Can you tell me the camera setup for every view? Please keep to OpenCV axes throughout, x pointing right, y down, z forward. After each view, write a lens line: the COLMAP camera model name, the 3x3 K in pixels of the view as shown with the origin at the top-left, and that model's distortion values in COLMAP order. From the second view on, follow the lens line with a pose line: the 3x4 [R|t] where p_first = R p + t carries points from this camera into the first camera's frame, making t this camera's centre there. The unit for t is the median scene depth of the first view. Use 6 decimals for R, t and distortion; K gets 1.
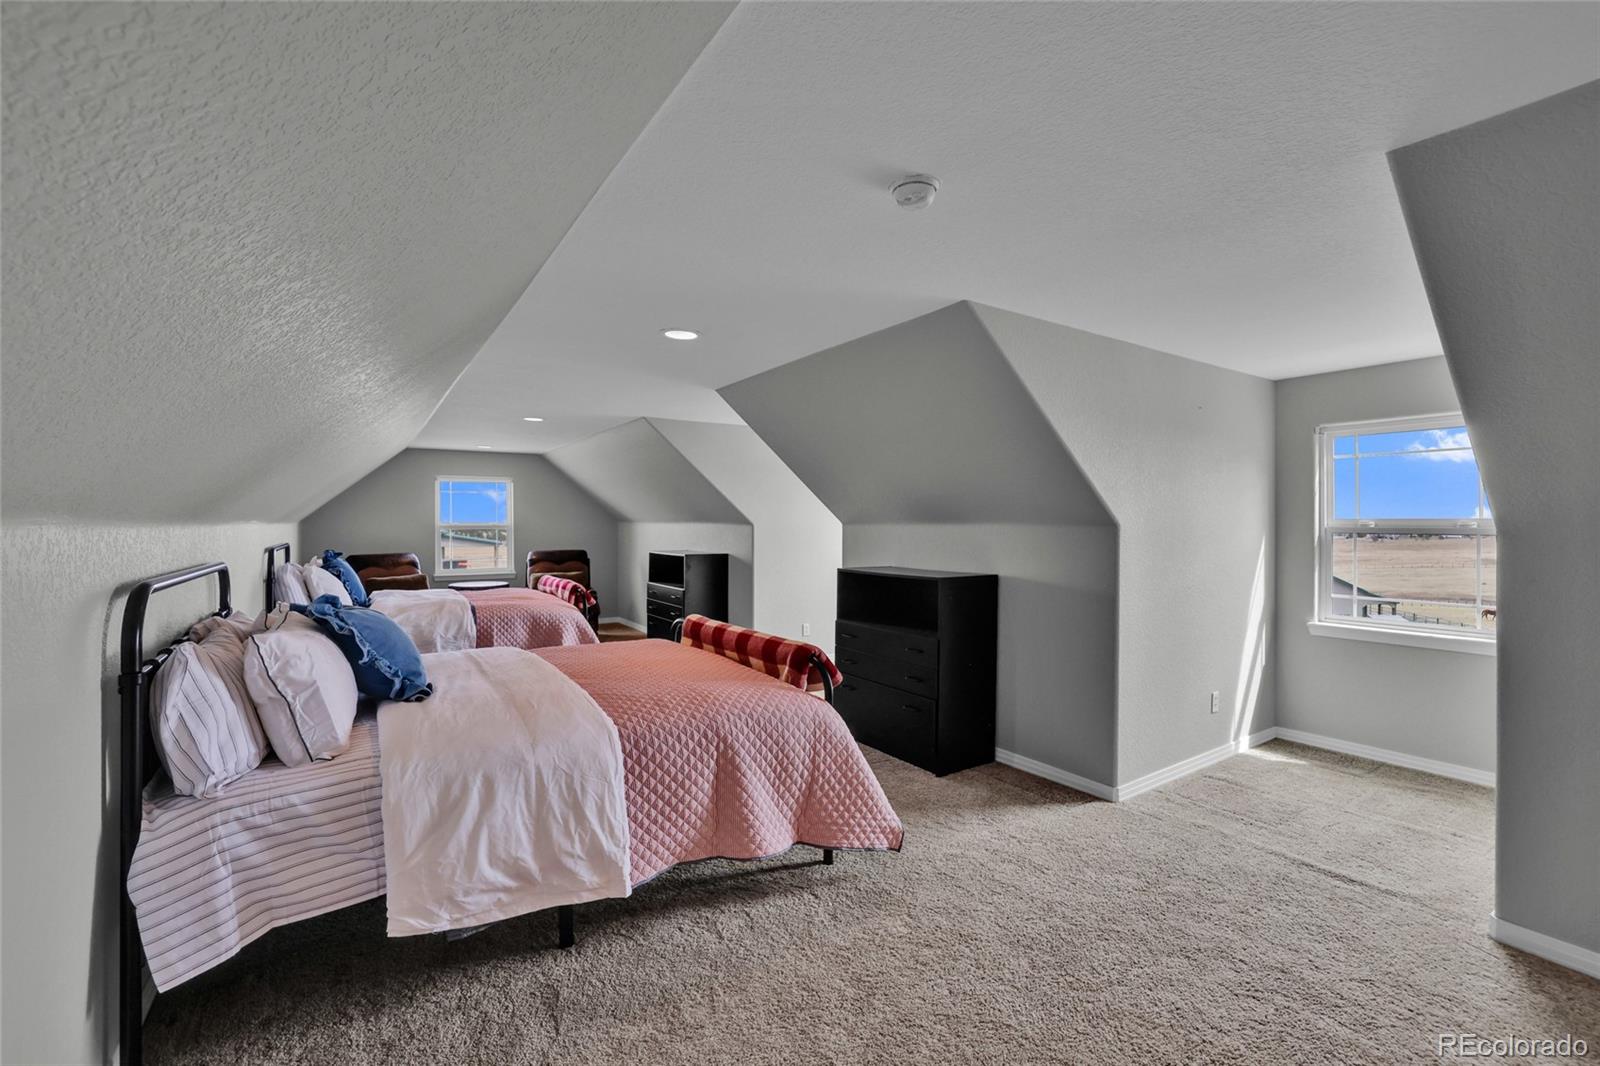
lens RADIAL K [[681.0, 0, 797.9], [0, 681.0, 527.9], [0, 0, 1]] dist [-0.040050, 0.011827]
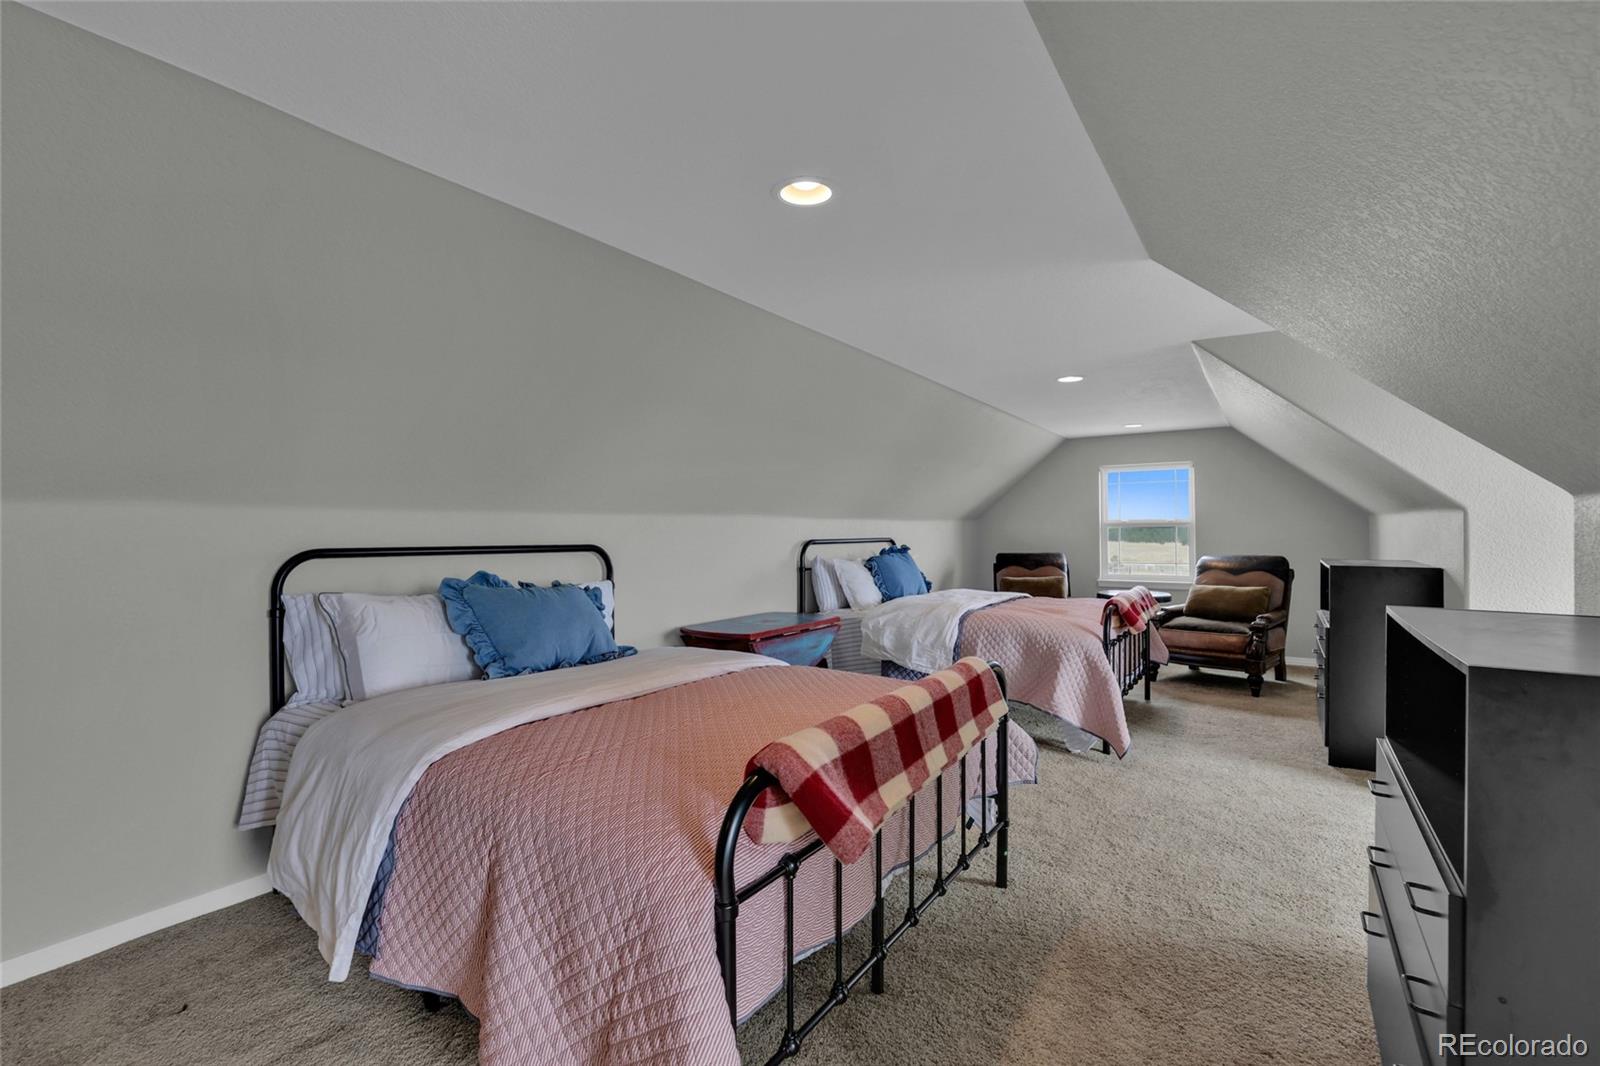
lens RADIAL K [[681.0, 0, 797.9], [0, 681.0, 527.9], [0, 0, 1]] dist [-0.040050, 0.011827]
pose [[0.320838, -0.008525, -0.947096, 0.186315], [0.000585, 0.999961, -0.008803, 0.010993], [0.947134, 0.002270, 0.320830, 0.371236]]
